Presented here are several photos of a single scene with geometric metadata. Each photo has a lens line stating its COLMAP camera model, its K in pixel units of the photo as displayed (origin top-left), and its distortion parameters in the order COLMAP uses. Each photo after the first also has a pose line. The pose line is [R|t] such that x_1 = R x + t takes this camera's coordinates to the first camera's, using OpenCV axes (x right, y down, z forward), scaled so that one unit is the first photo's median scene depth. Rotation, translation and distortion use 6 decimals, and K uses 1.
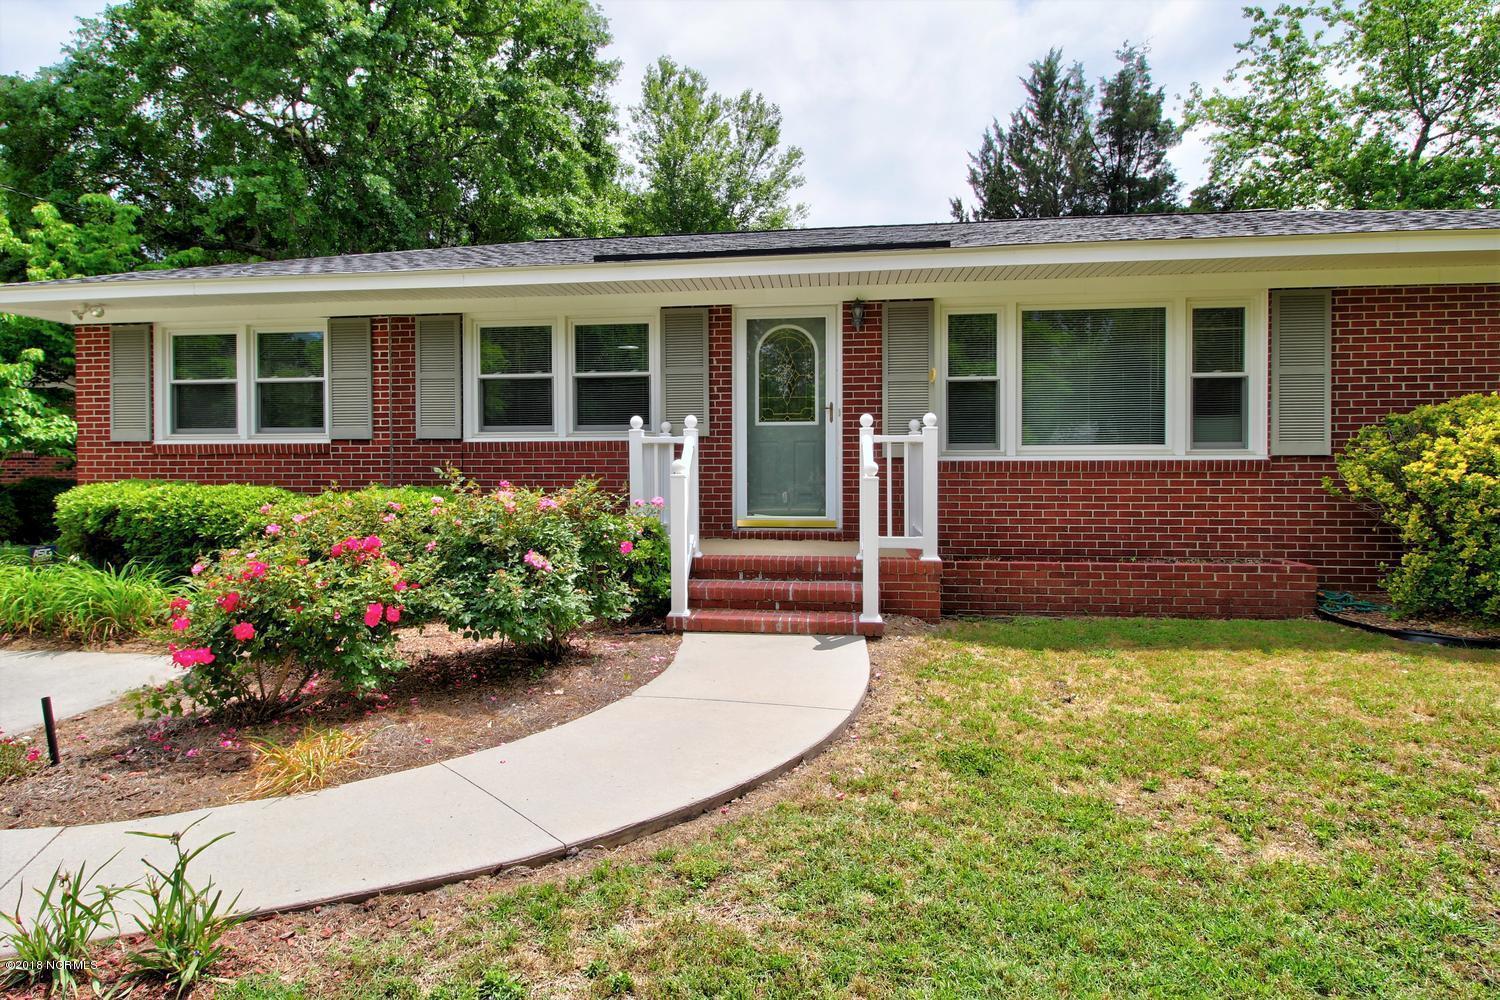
lens RADIAL K [[800.7, 0, 720.5], [0, 800.7, 486.0], [0, 0, 1]] dist [0.008646, -0.016262]
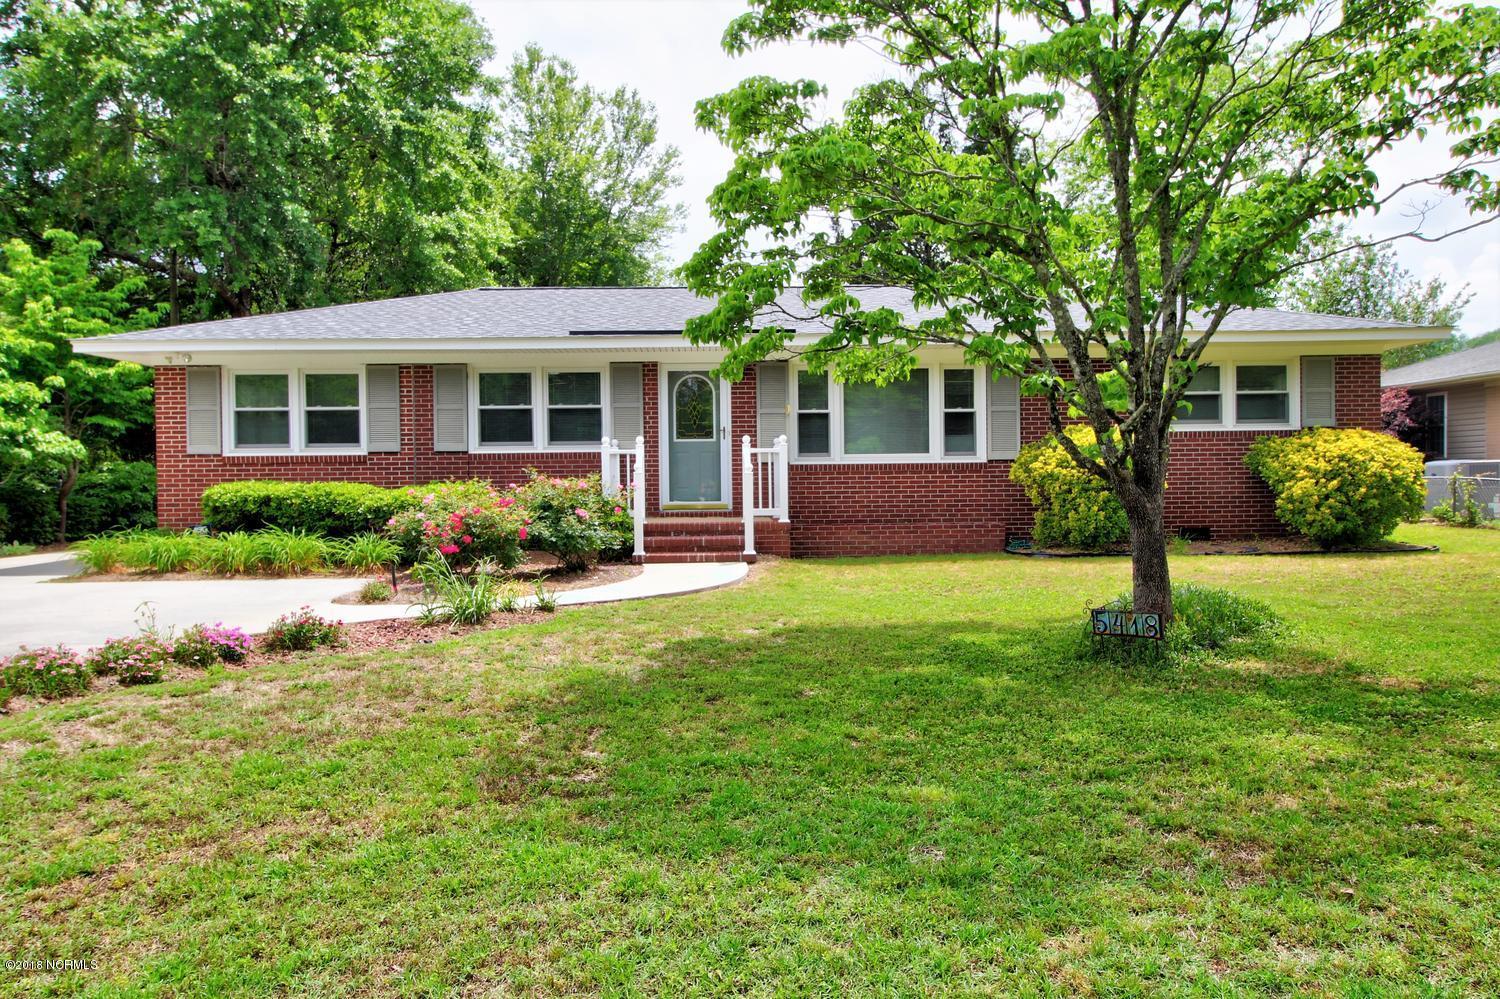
lens RADIAL K [[946.8, 0, 745.2], [0, 946.8, 490.2], [0, 0, 1]] dist [0.002343, -0.001185]
pose [[0.984932, -0.010919, 0.172597, -0.126296], [0.013186, 0.999841, -0.011992, 0.036935], [-0.172439, 0.014087, 0.984919, -0.737555]]
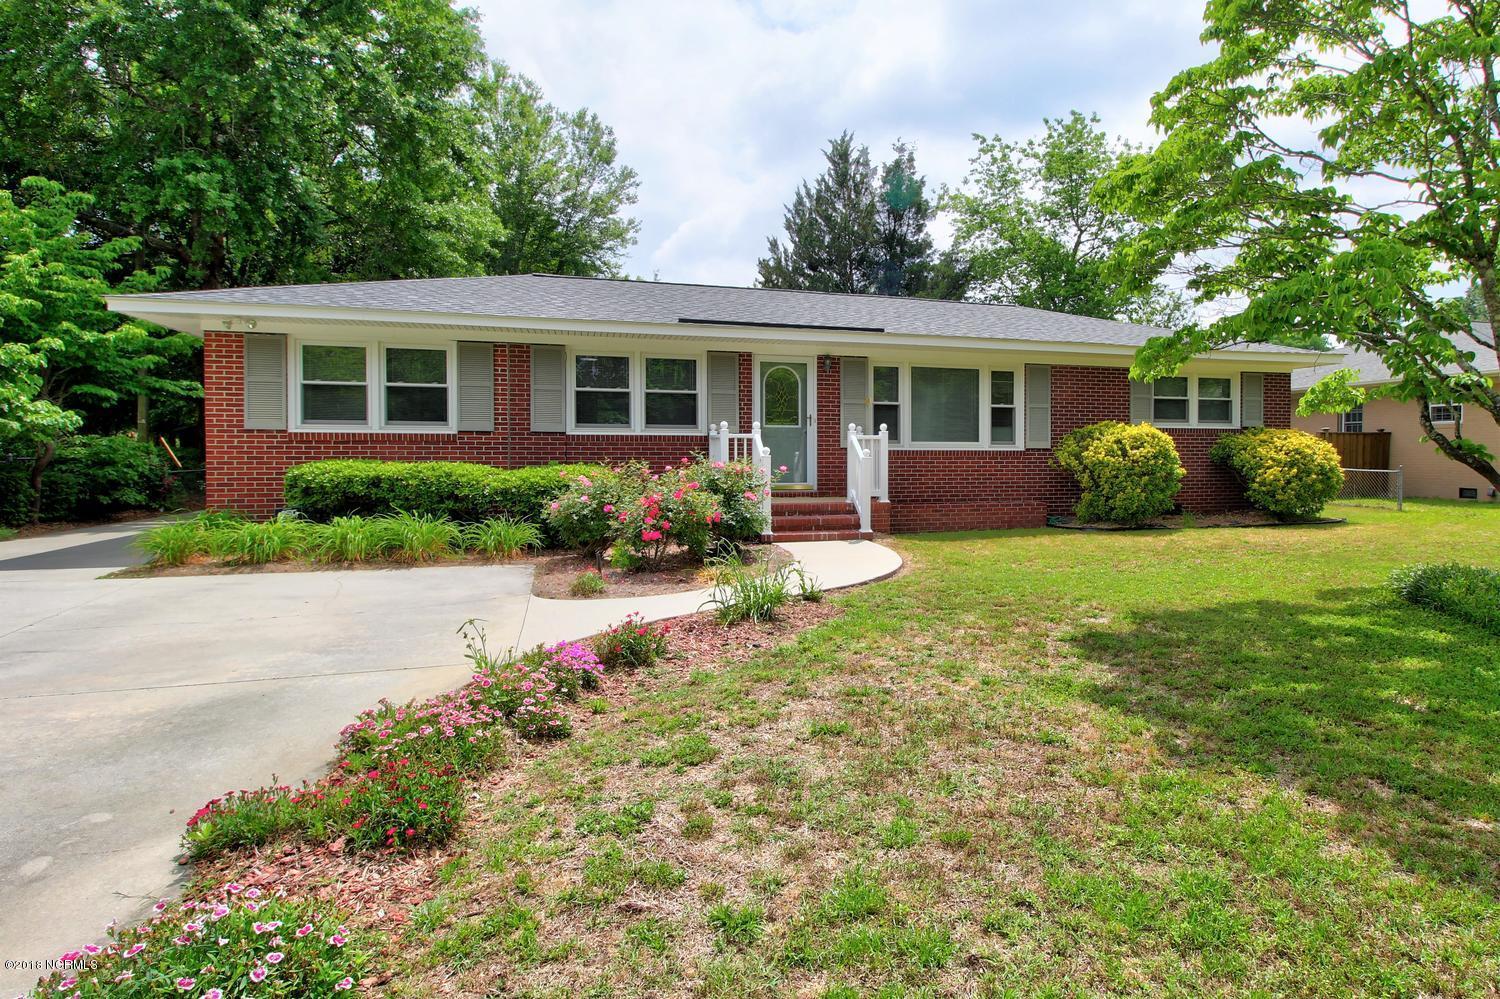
lens RADIAL K [[769.7, 0, 848.9], [0, 769.7, 466.2], [0, 0, 1]] dist [-0.000025, -0.008717]
pose [[0.906284, -0.001370, 0.422668, -0.440401], [0.007425, 0.999892, -0.012680, 0.023354], [-0.422605, 0.014631, 0.906196, -0.459254]]
